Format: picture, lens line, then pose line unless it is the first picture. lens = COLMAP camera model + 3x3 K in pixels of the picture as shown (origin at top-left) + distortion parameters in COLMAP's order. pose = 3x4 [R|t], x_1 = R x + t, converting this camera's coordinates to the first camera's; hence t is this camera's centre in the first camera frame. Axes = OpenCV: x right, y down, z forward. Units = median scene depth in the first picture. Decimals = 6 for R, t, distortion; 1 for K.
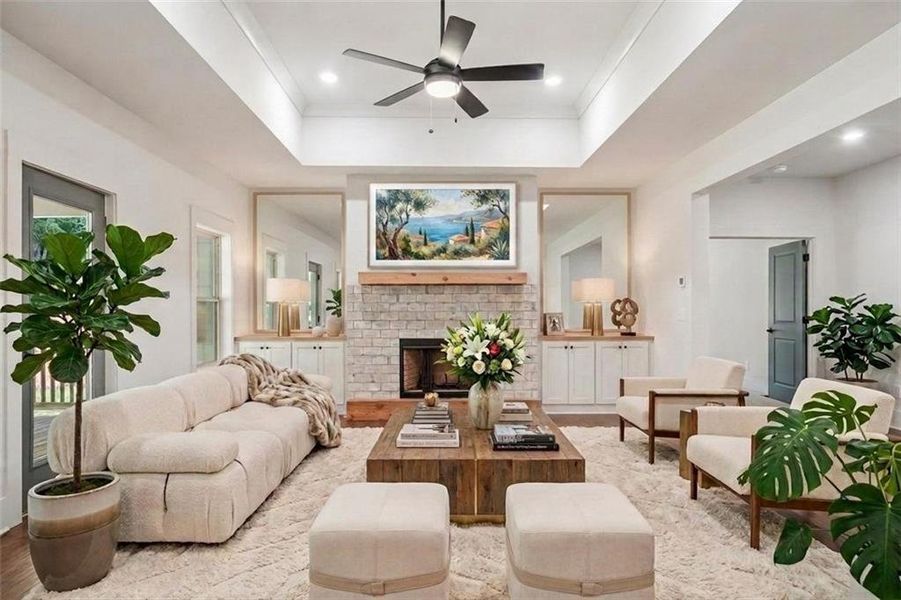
lens RADIAL K [[479.4, 0, 448.8], [0, 479.4, 310.5], [0, 0, 1]] dist [-0.000303, 0.000035]
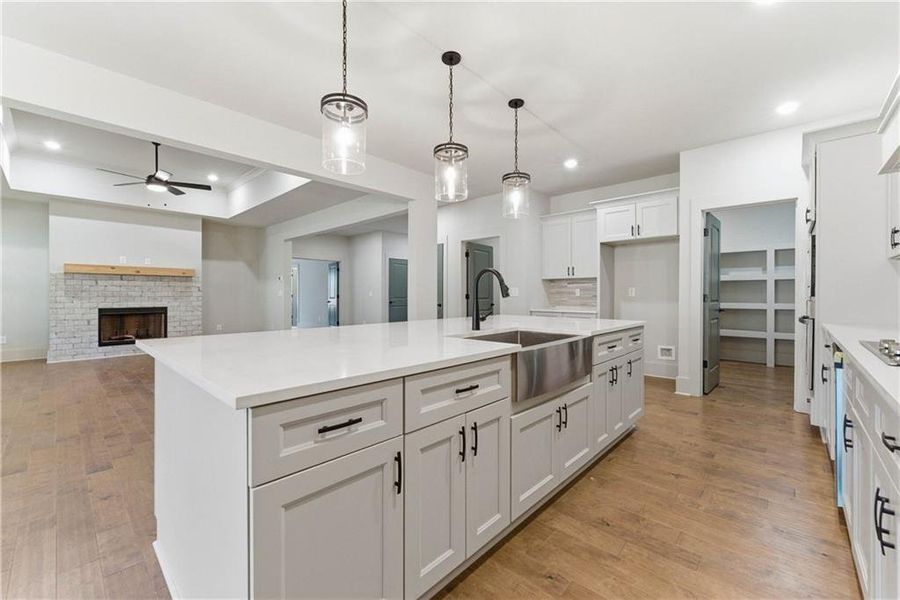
lens RADIAL K [[364.5, 0, 453.6], [0, 364.5, 297.6], [0, 0, 1]] dist [0.000087, 0.000360]
pose [[0.691086, -0.004467, 0.722759, -0.161302], [0.002003, 0.999989, 0.004266, 0.021196], [-0.722770, -0.001501, 0.691087, -0.659818]]
